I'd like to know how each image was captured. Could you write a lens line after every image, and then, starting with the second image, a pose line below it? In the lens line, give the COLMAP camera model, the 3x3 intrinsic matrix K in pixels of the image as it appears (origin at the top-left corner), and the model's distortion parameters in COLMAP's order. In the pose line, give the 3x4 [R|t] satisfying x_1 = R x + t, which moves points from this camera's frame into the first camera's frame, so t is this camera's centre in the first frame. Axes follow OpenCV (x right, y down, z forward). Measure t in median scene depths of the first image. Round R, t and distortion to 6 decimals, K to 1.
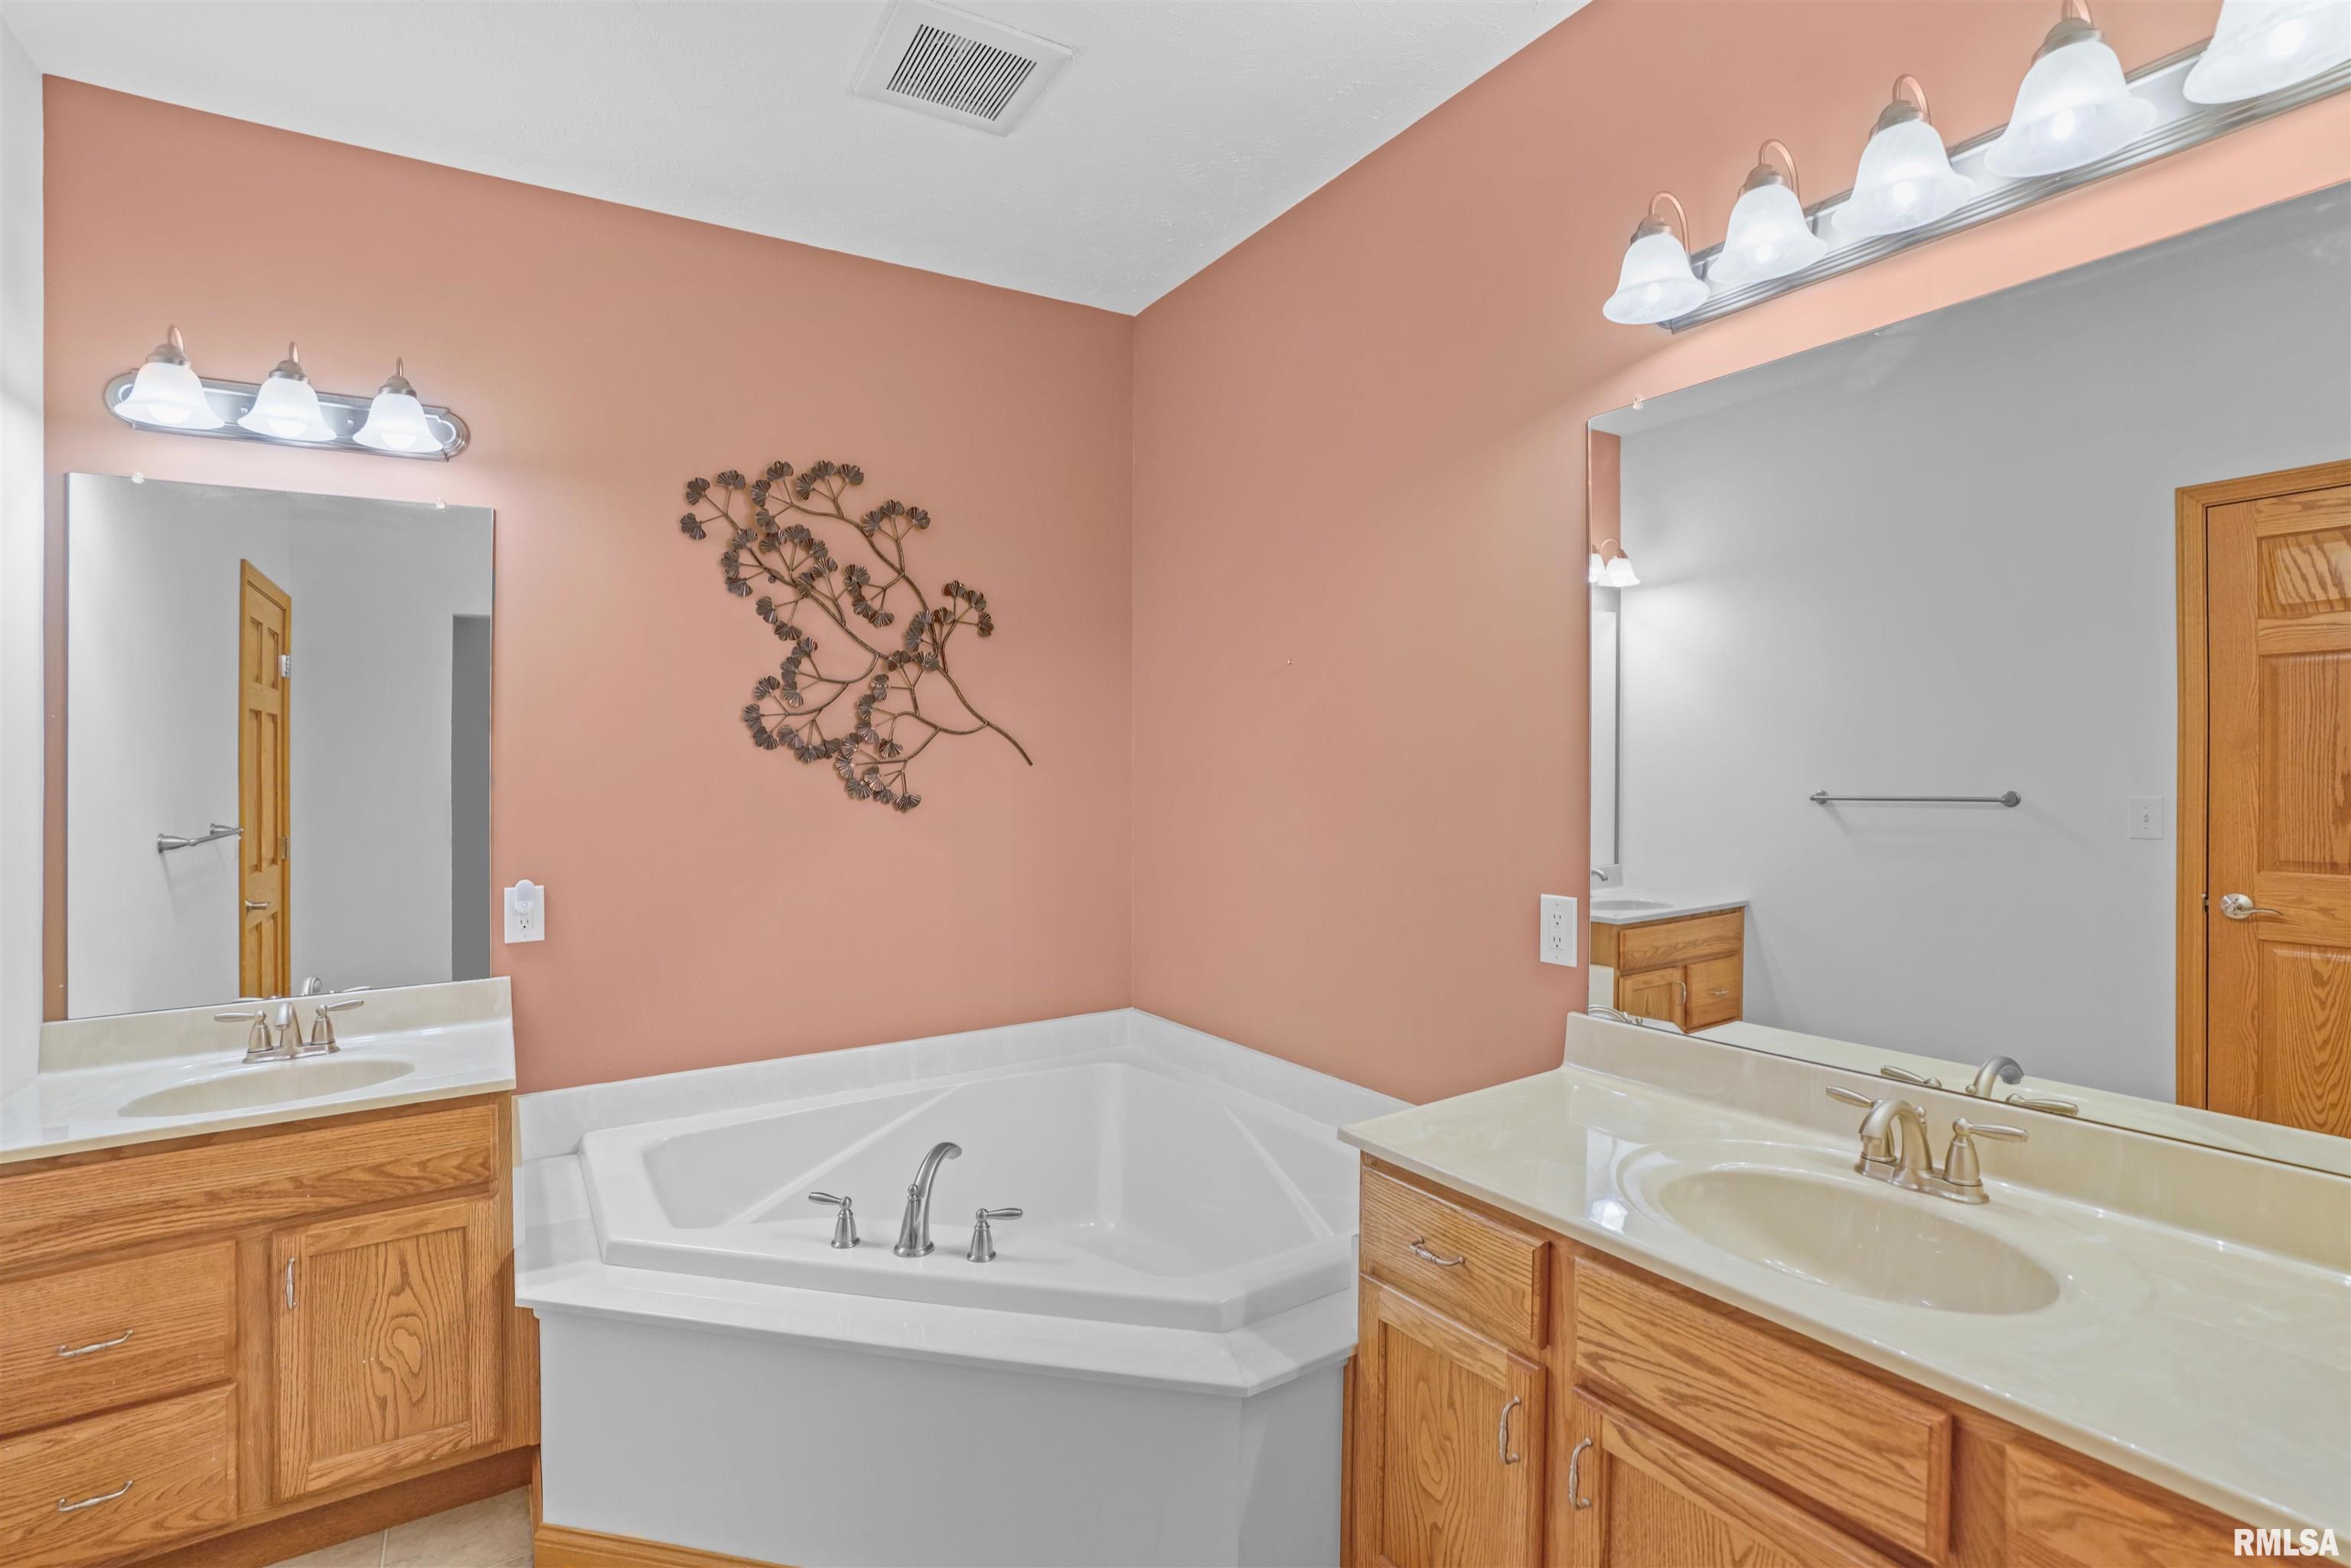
lens RADIAL K [[1083.1, 0, 1162.8], [0, 1083.1, 767.6], [0, 0, 1]] dist [-0.026878, 0.014730]
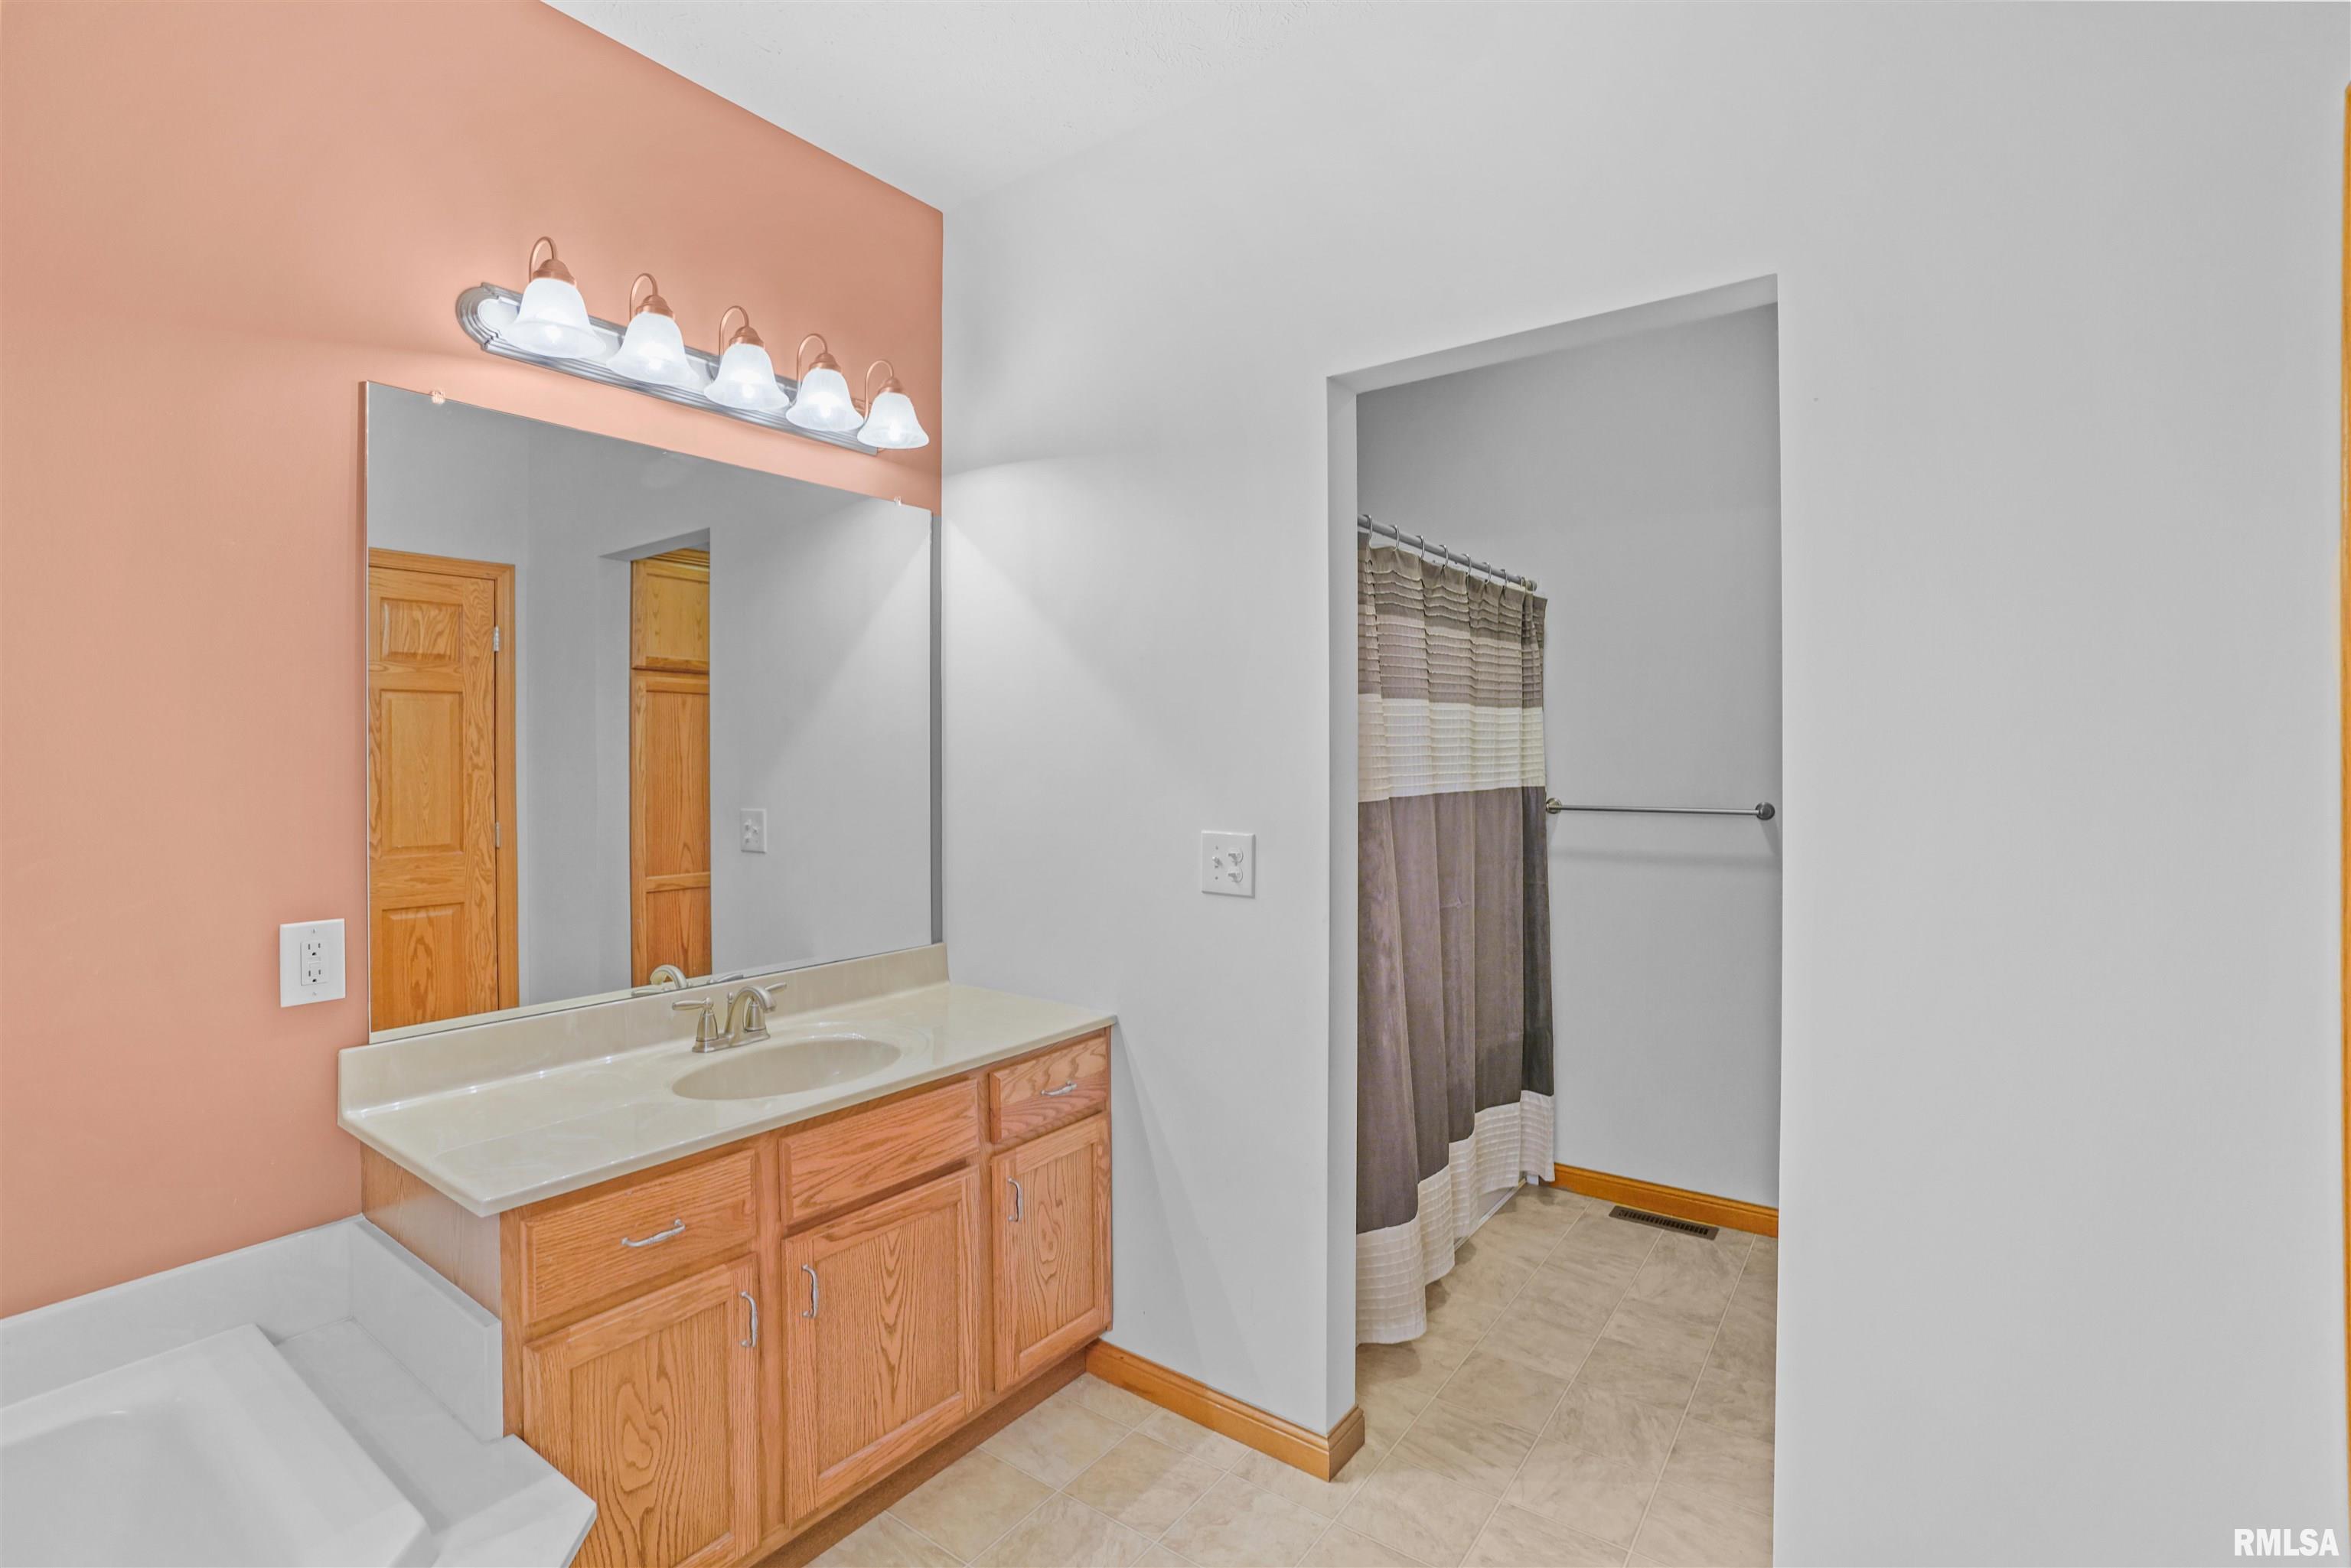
lens RADIAL K [[1083.1, 0, 1178.0], [0, 1083.1, 777.3], [0, 0, 1]] dist [-0.026878, 0.014730]
pose [[-0.344528, 0.005060, 0.938762, -1.037497], [0.016471, 0.999864, 0.000656, 0.027190], [-0.938631, 0.015688, -0.344565, 1.034521]]
